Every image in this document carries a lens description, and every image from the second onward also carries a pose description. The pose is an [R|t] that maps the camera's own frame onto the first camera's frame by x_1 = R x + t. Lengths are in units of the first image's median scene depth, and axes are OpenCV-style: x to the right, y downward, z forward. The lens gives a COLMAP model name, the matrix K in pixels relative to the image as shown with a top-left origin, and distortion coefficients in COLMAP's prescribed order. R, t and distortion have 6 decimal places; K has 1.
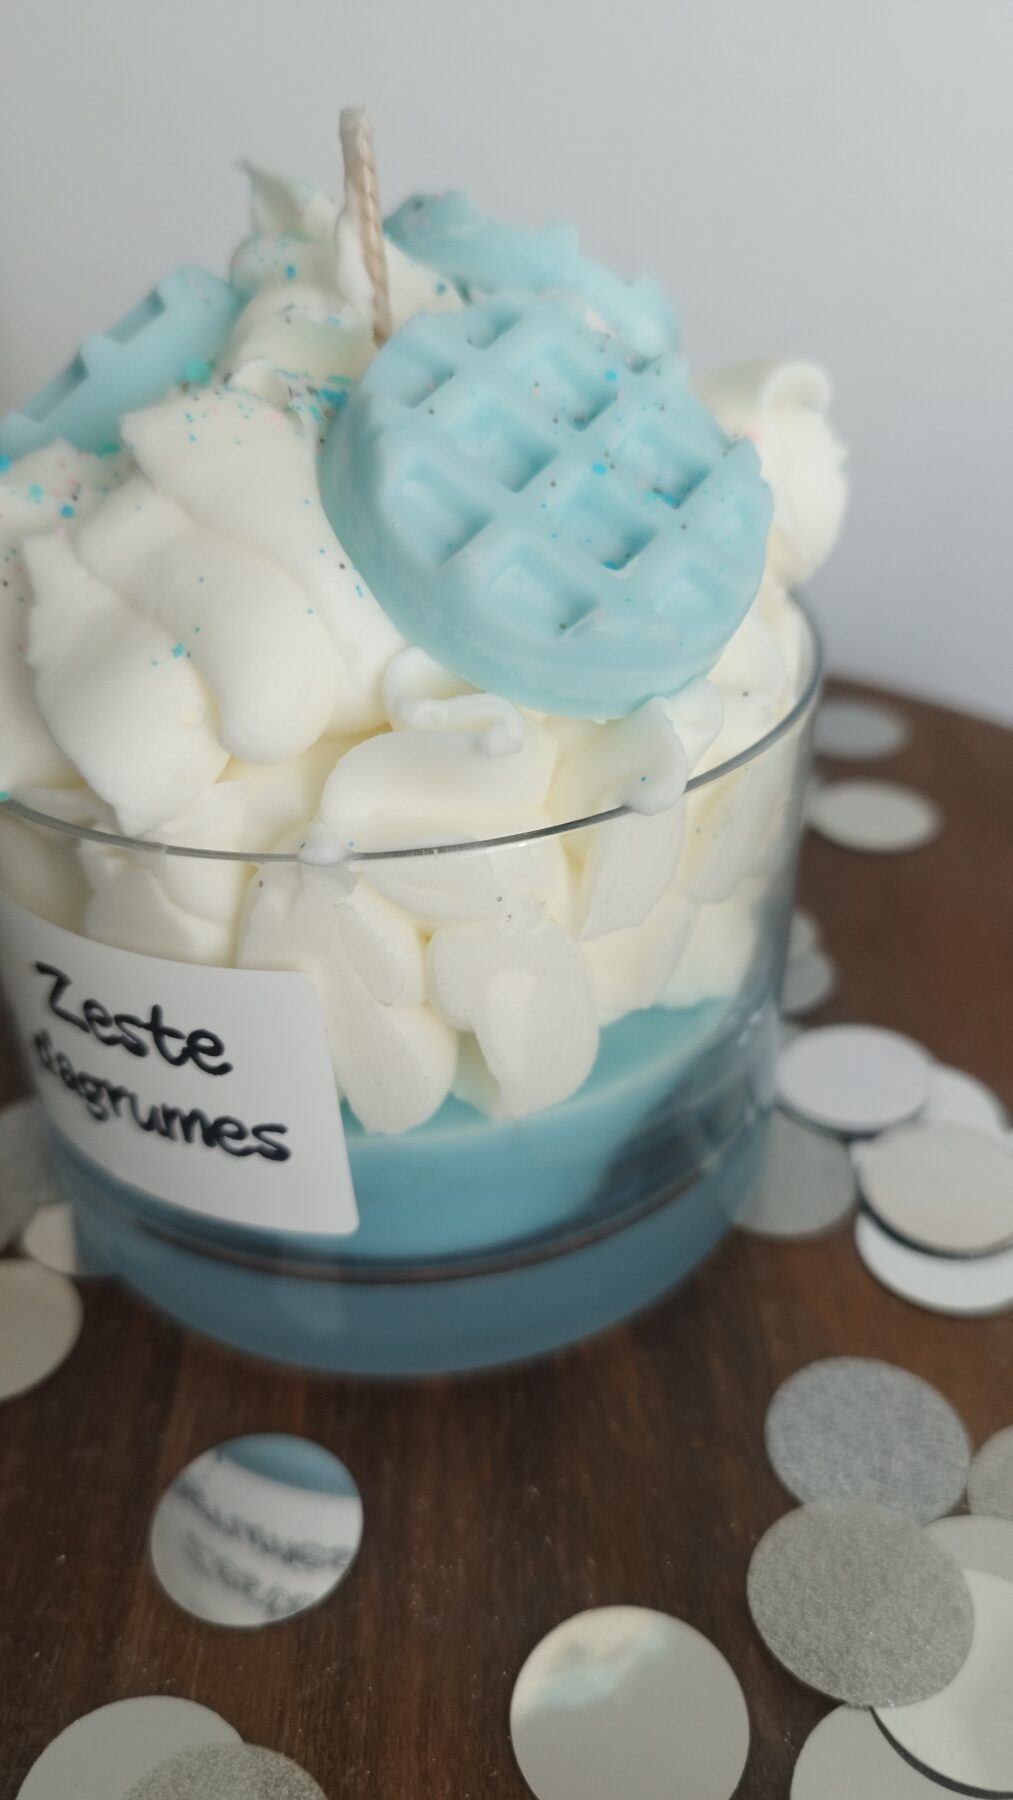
lens RADIAL K [[1342.3, 0, 506.5], [0, 1342.3, 900.0], [0, 0, 1]] dist [-0.061441, 0.006668]
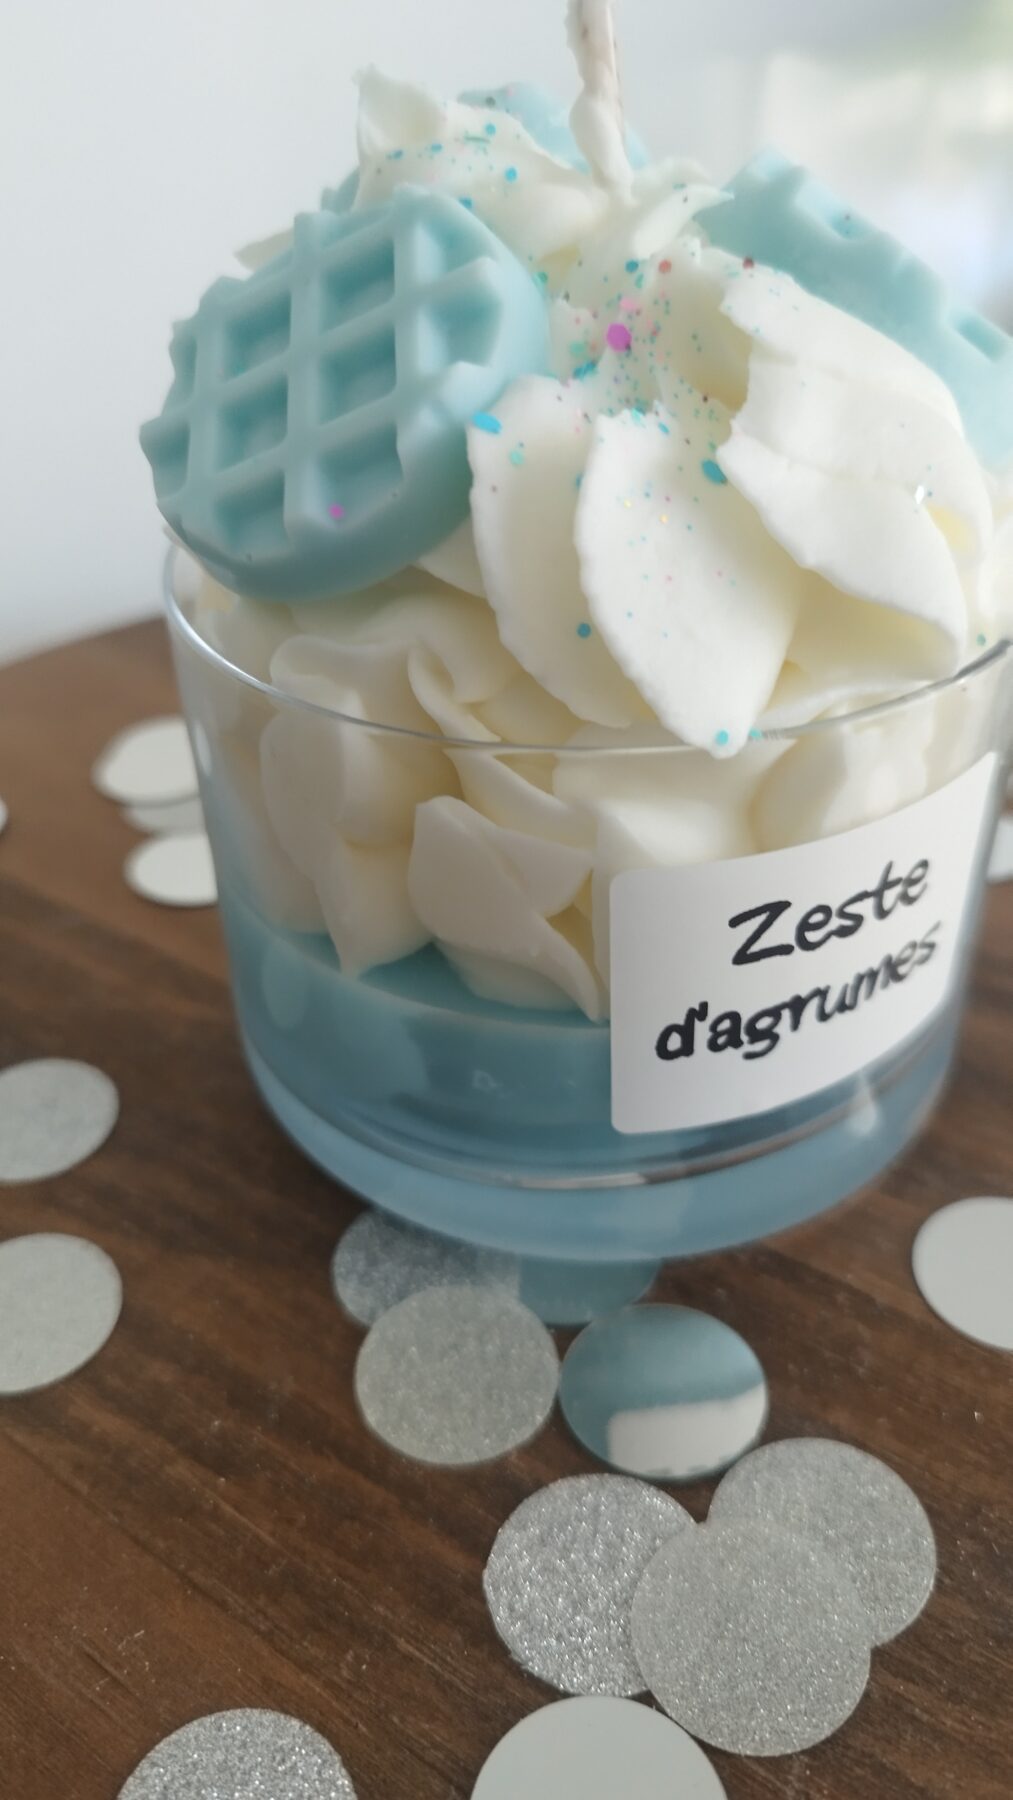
lens RADIAL K [[1342.3, 0, 506.5], [0, 1342.3, 900.0], [0, 0, 1]] dist [-0.061441, 0.006668]
pose [[0.611222, -0.478109, 0.630729, -1.051976], [0.469994, 0.860453, 0.196788, -0.225236], [-0.636799, 0.176158, 0.750637, 0.402601]]
